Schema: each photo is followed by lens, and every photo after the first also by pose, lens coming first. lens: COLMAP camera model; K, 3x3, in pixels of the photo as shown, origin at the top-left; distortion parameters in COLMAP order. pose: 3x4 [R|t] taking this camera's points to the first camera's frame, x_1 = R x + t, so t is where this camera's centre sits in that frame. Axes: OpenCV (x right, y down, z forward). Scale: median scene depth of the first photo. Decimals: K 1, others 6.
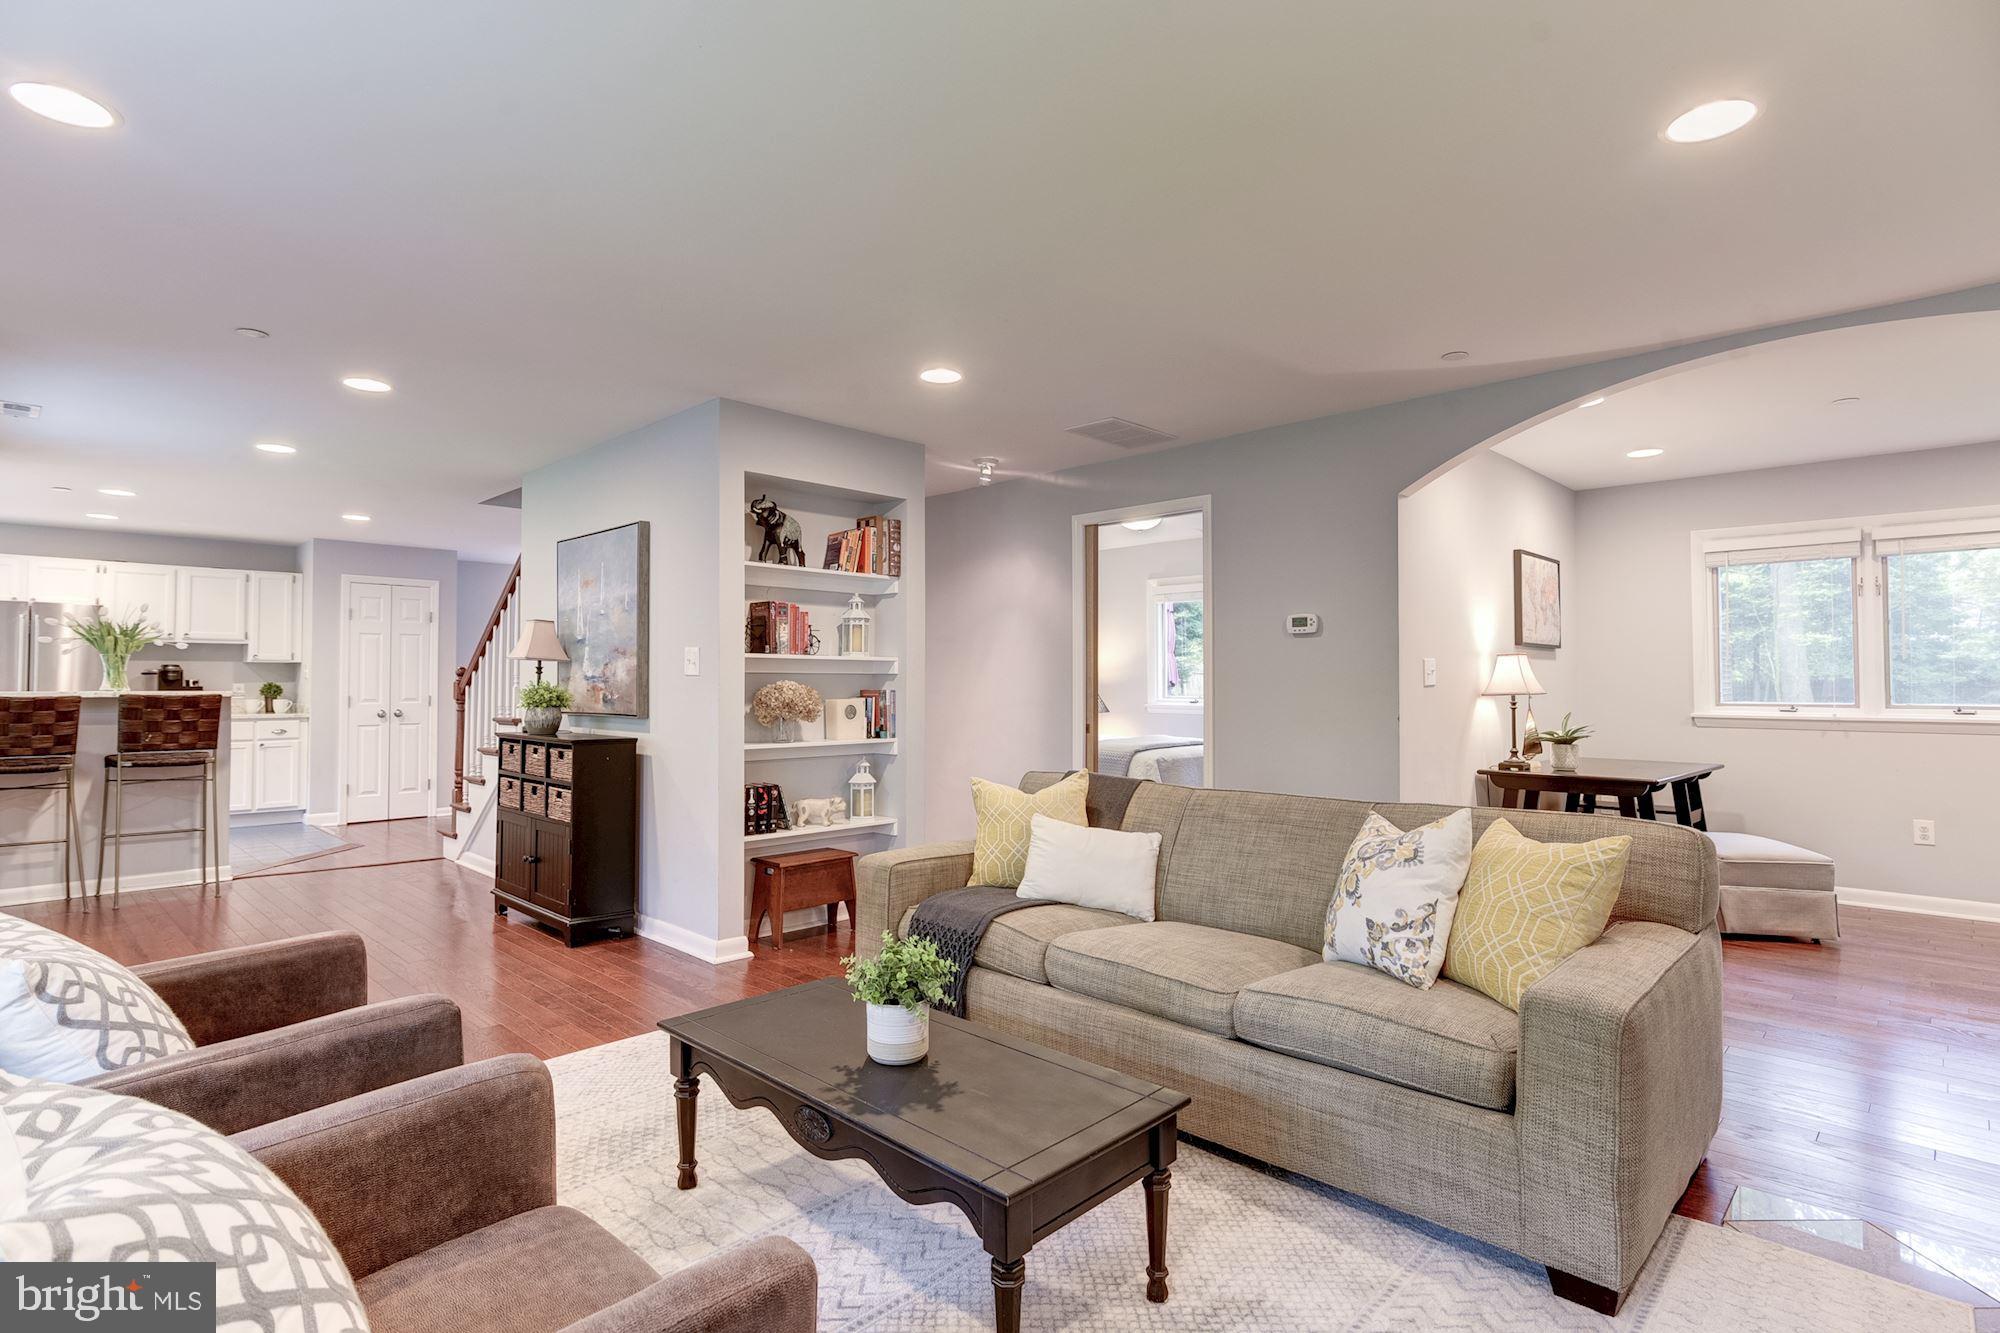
lens RADIAL K [[998.4, 0, 995.2], [0, 998.4, 660.2], [0, 0, 1]] dist [0.000341, -0.000408]
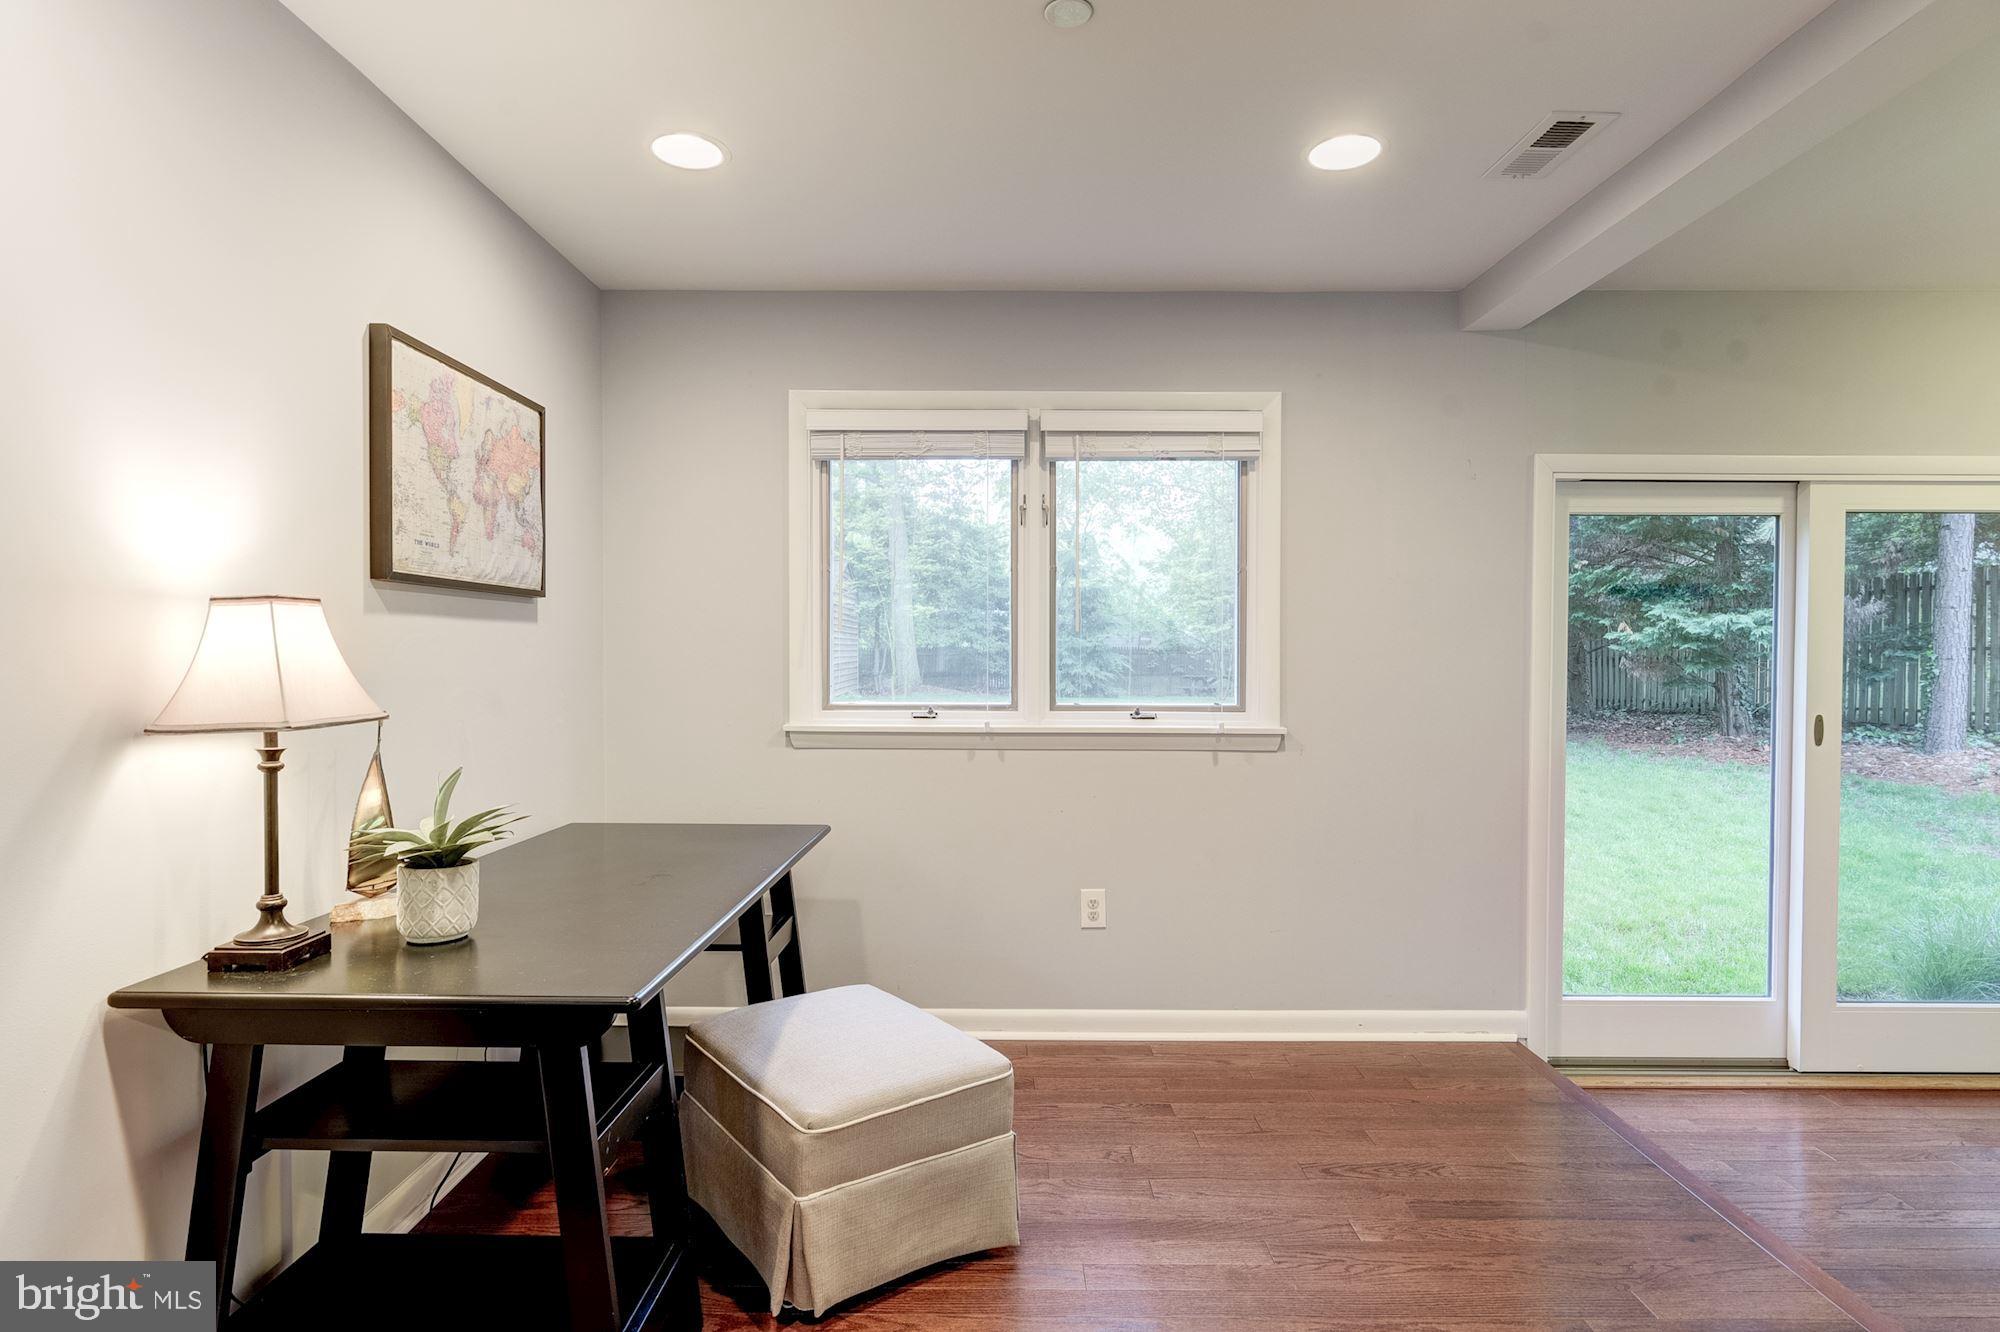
lens RADIAL K [[998.4, 0, 995.2], [0, 998.4, 659.7], [0, 0, 1]] dist [0.000341, -0.000408]
pose [[0.718007, -0.005935, 0.696011, 0.438114], [-0.018897, 0.999429, 0.028016, 0.000271], [-0.695779, -0.033268, 0.717485, 0.580513]]
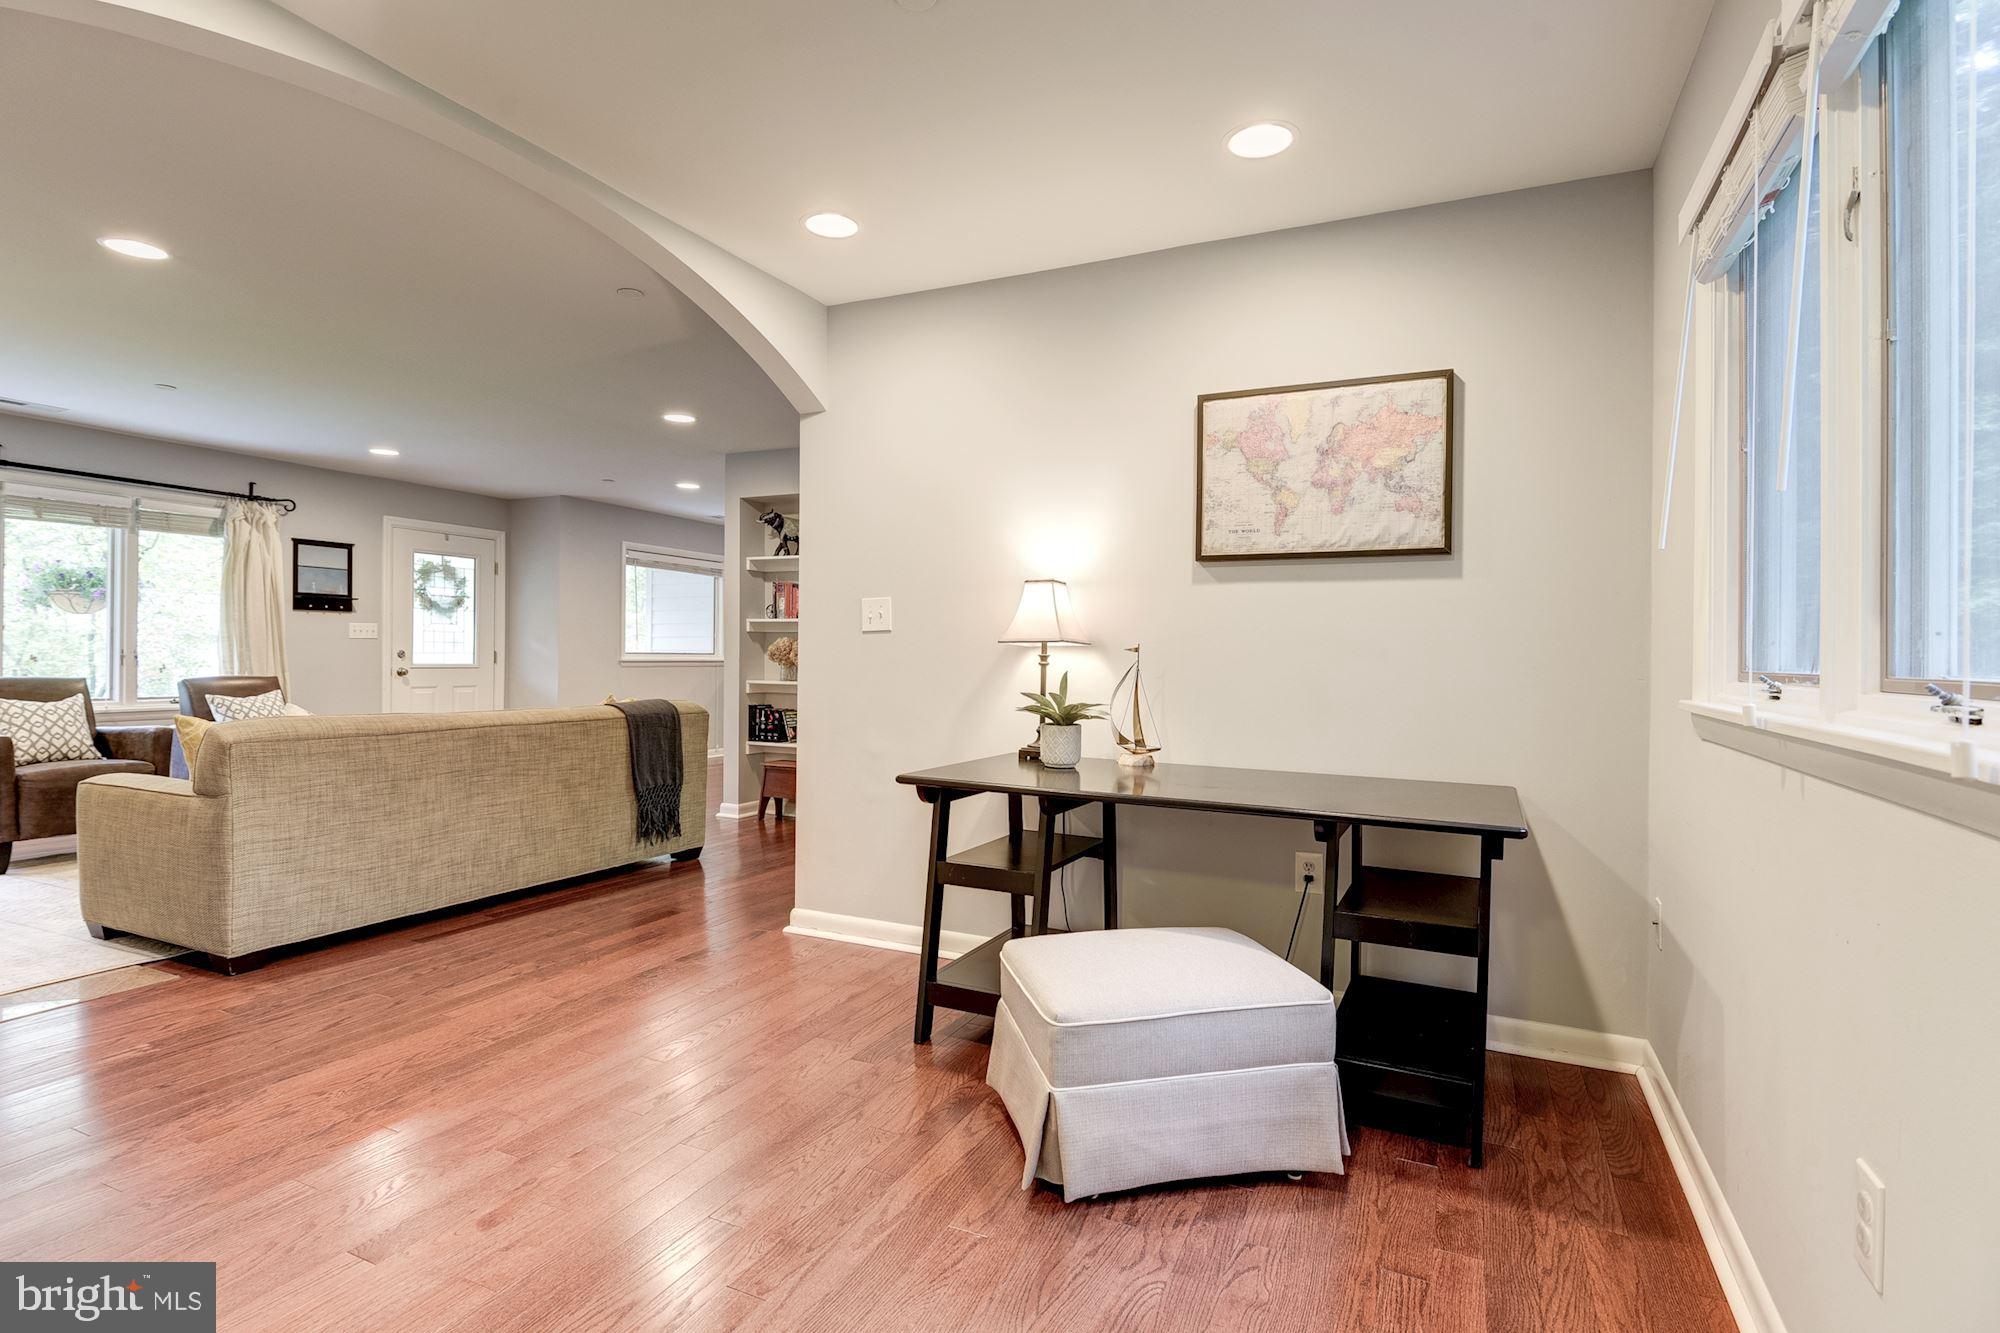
lens RADIAL K [[998.4, 0, 995.2], [0, 998.4, 660.2], [0, 0, 1]] dist [0.000341, -0.000408]
pose [[0.323228, 0.007920, -0.946288, 1.055438], [0.009853, 0.999883, 0.011734, 0.034867], [0.946270, -0.013116, 0.323112, 0.715483]]
